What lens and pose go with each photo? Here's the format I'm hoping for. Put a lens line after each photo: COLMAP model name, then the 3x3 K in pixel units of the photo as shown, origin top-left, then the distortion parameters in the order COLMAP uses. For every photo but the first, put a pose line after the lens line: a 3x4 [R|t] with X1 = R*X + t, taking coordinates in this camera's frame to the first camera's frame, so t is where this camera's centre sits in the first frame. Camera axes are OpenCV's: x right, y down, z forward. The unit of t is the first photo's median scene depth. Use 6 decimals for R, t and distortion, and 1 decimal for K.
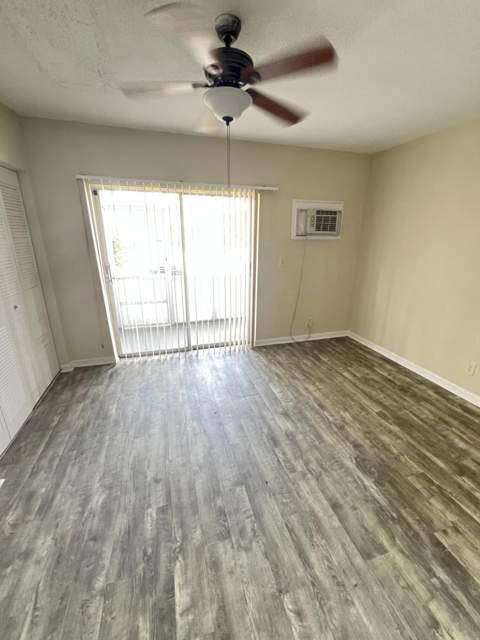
lens RADIAL K [[263.1, 0, 242.8], [0, 263.1, 319.9], [0, 0, 1]] dist [0.002197, 0.000093]
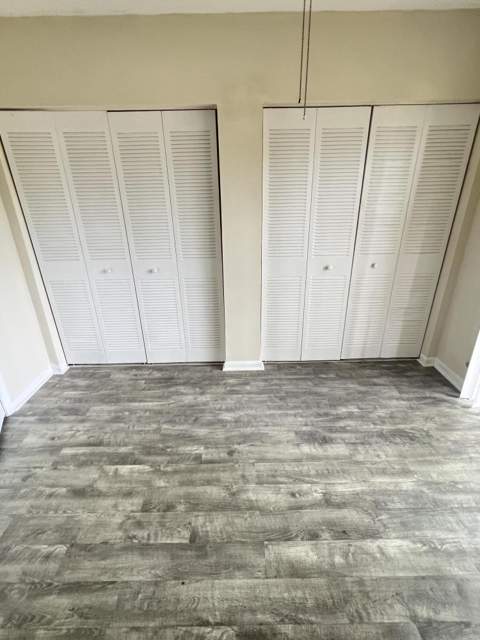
lens RADIAL K [[300.5, 0, 242.3], [0, 300.5, 321.5], [0, 0, 1]] dist [0.009829, -0.001194]
pose [[-0.275199, 0.390009, -0.878725, 0.261231], [-0.281800, 0.841147, 0.461585, -0.190446], [0.919160, 0.374652, -0.121578, 0.557070]]
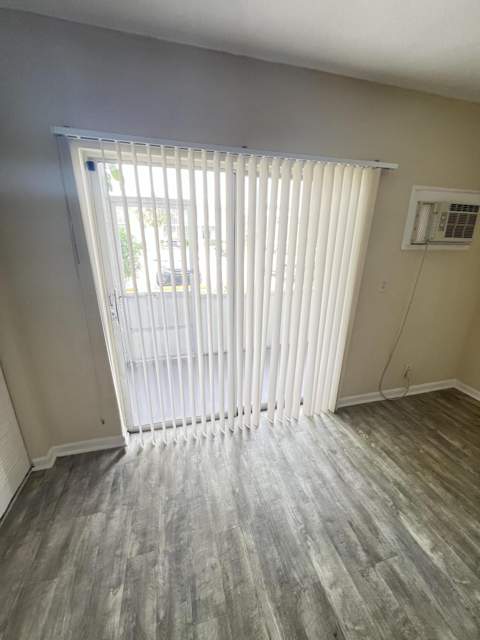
lens RADIAL K [[257.7, 0, 243.4], [0, 257.7, 320.8], [0, 0, 1]] dist [-0.000732, -0.000167]
pose [[0.999645, 0.017738, -0.019876, -0.206407], [-0.017597, 0.999819, 0.007251, -0.153207], [0.020001, -0.006898, 0.999776, 0.427342]]
